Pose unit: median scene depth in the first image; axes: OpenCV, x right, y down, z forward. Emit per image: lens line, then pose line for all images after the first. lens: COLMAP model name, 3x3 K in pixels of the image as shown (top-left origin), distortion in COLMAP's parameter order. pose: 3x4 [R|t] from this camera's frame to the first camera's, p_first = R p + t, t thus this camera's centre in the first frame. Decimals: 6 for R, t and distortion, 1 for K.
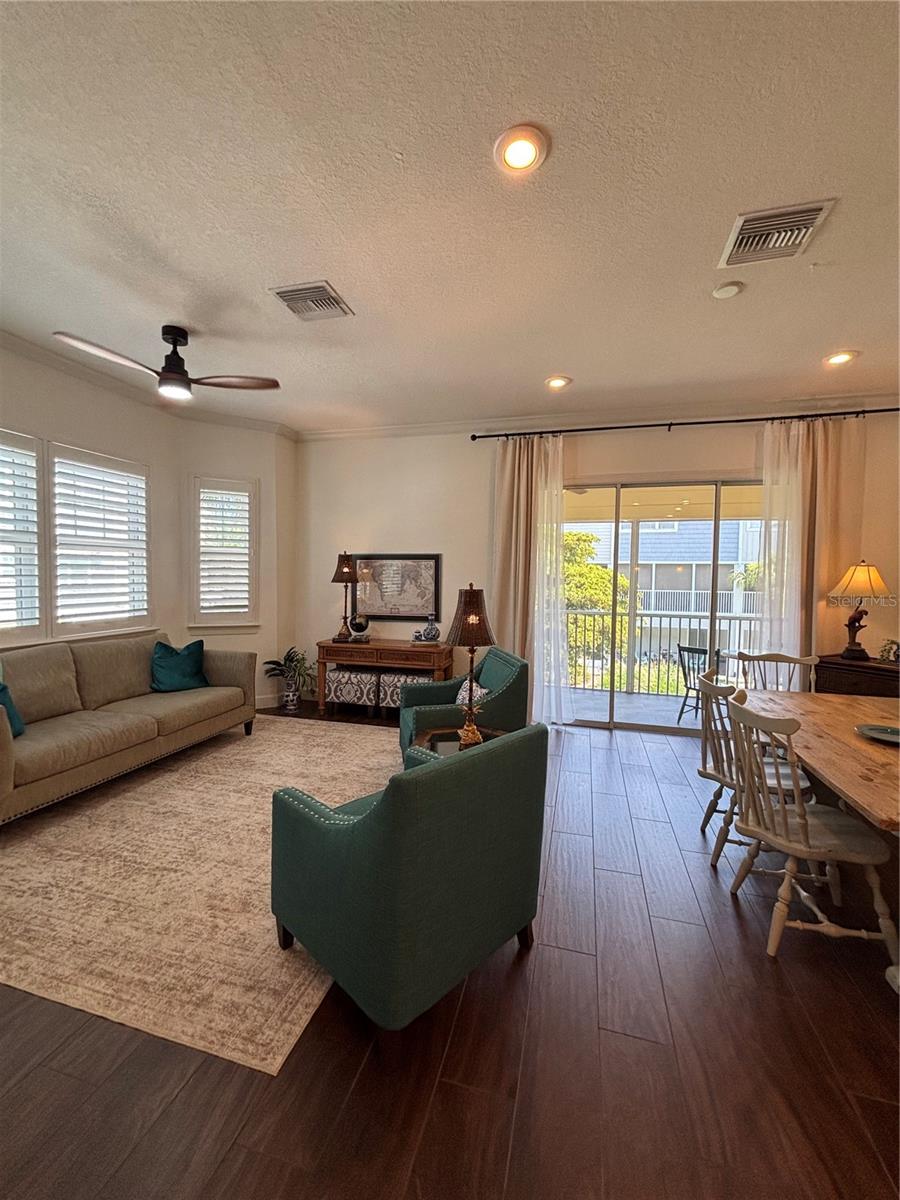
lens RADIAL K [[482.5, 0, 455.6], [0, 482.5, 598.7], [0, 0, 1]] dist [-0.002572, 0.001704]
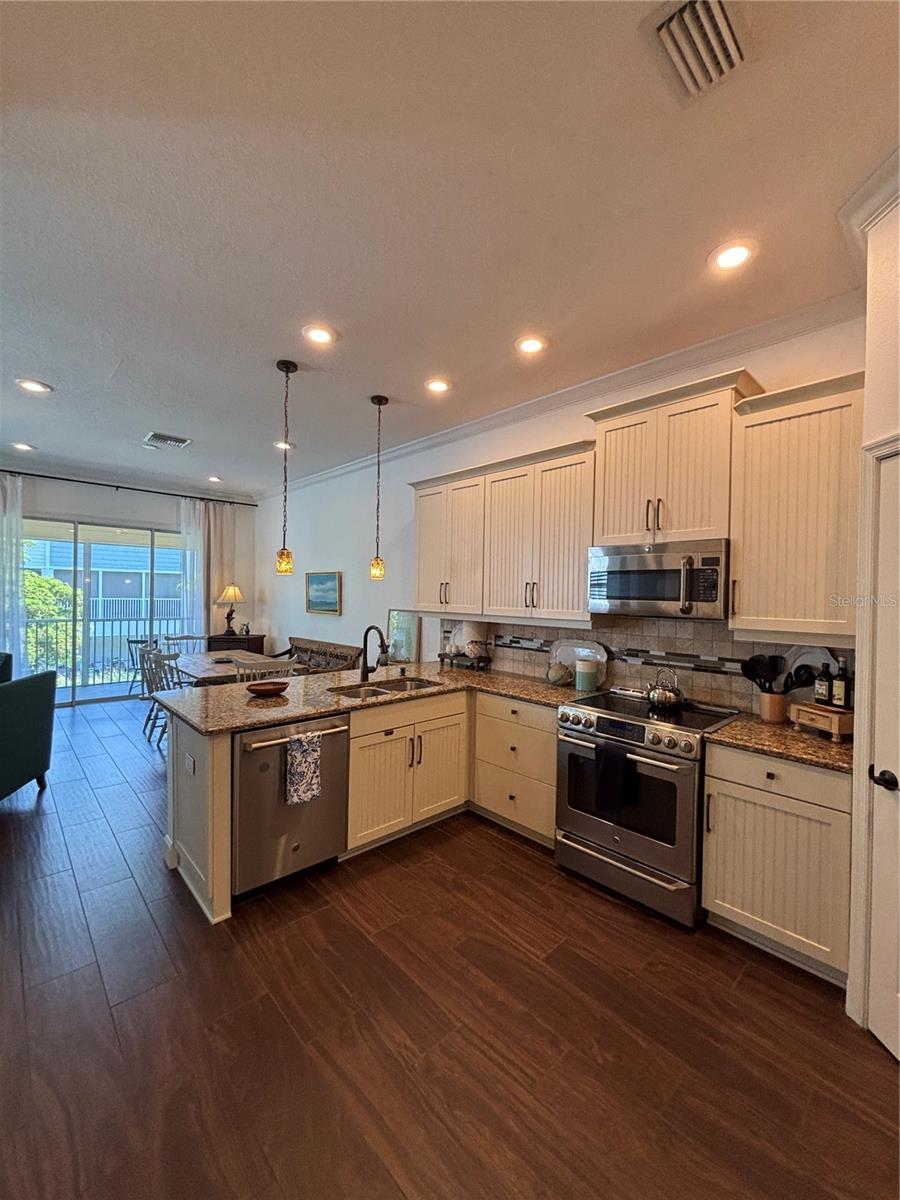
lens RADIAL K [[482.5, 0, 449.1], [0, 482.5, 600.9], [0, 0, 1]] dist [-0.002572, 0.001704]
pose [[0.524431, -0.015550, 0.851311, -0.321170], [0.023416, 0.999718, 0.003836, 0.002978], [-0.851131, 0.017923, 0.524648, -0.714669]]
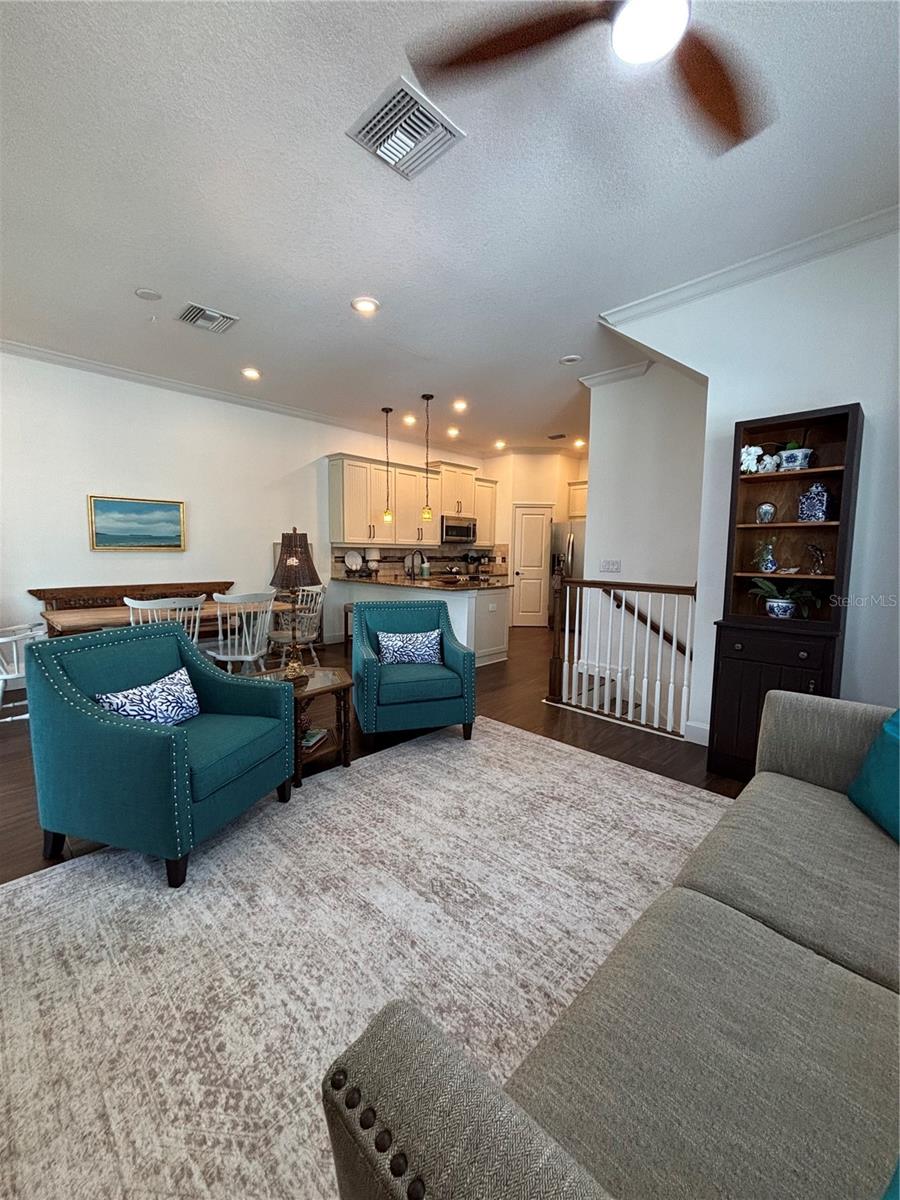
lens RADIAL K [[482.5, 0, 456.0], [0, 482.5, 597.8], [0, 0, 1]] dist [-0.002572, 0.001704]
pose [[-0.872211, -0.075064, 0.483336, -0.566180], [-0.006742, 0.989905, 0.141570, -0.021802], [-0.489084, 0.120220, -0.863912, 1.242968]]
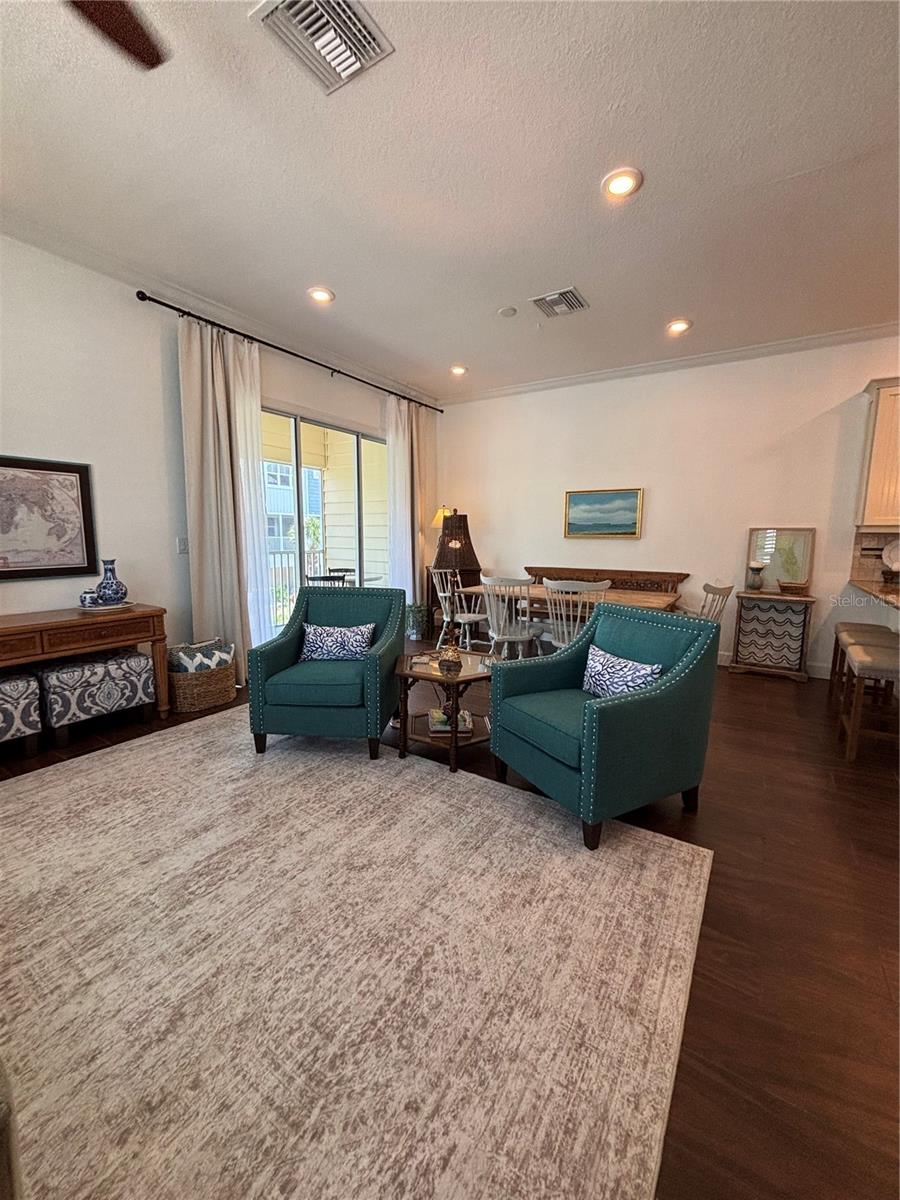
lens RADIAL K [[482.5, 0, 452.3], [0, 482.5, 599.2], [0, 0, 1]] dist [-0.002572, 0.001704]
pose [[0.302396, -0.139834, 0.942870, -0.684337], [0.034278, 0.990136, 0.135850, 0.013558], [-0.952566, -0.008761, 0.304206, 0.486725]]
